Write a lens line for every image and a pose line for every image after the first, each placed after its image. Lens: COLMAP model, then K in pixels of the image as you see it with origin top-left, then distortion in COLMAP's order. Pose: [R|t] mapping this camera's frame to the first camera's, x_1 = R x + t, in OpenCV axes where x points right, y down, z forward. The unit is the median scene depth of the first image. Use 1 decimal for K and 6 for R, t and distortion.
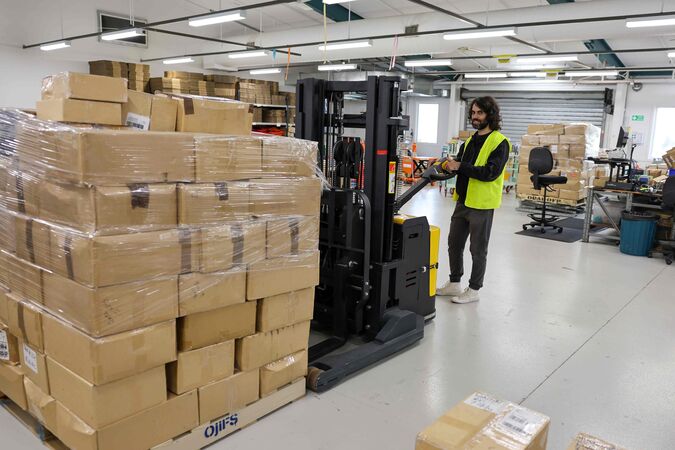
lens RADIAL K [[518.2, 0, 337.5], [0, 518.2, 225.0], [0, 0, 1]] dist [-0.001433, 0.000077]
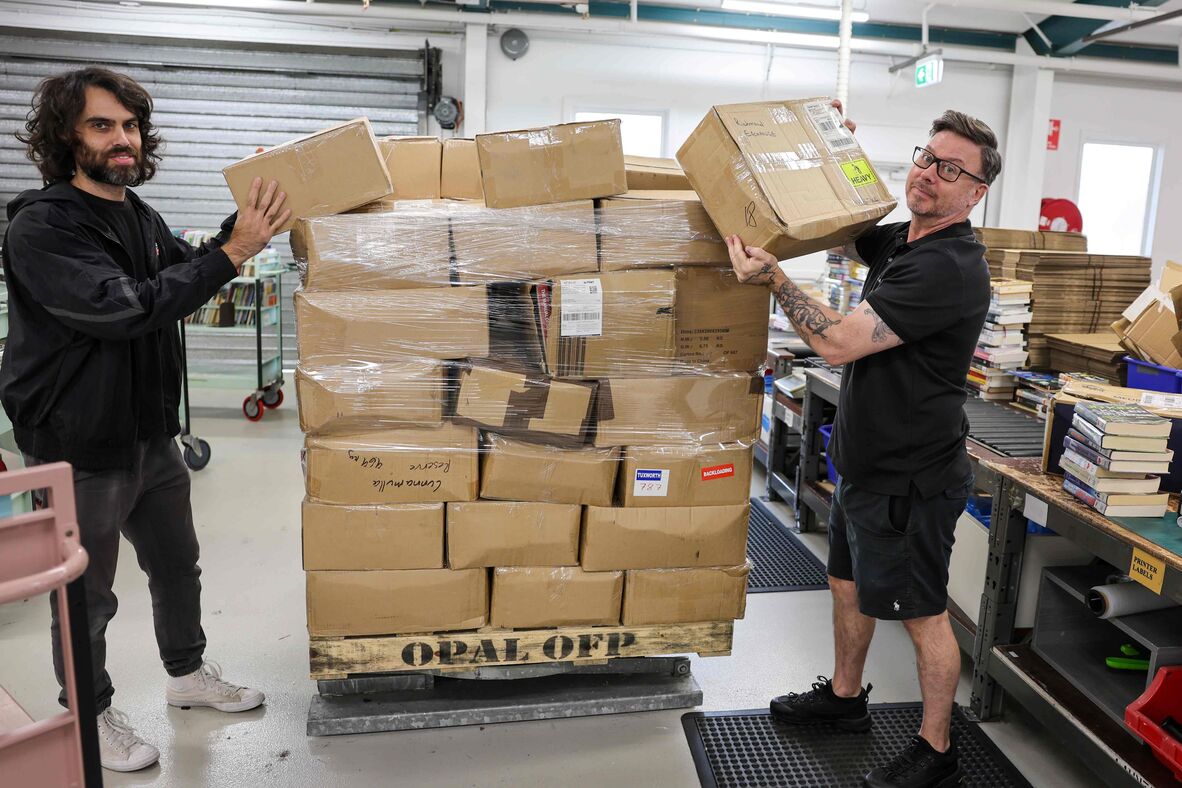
lens RADIAL K [[907.5, 0, 591.0], [0, 907.5, 394.0], [0, 0, 1]] dist [-0.001433, 0.000077]
pose [[0.671107, -0.153748, 0.725243, 0.166072], [0.120375, 0.987876, 0.098035, -0.100251], [-0.731523, 0.021509, 0.681478, 0.569664]]
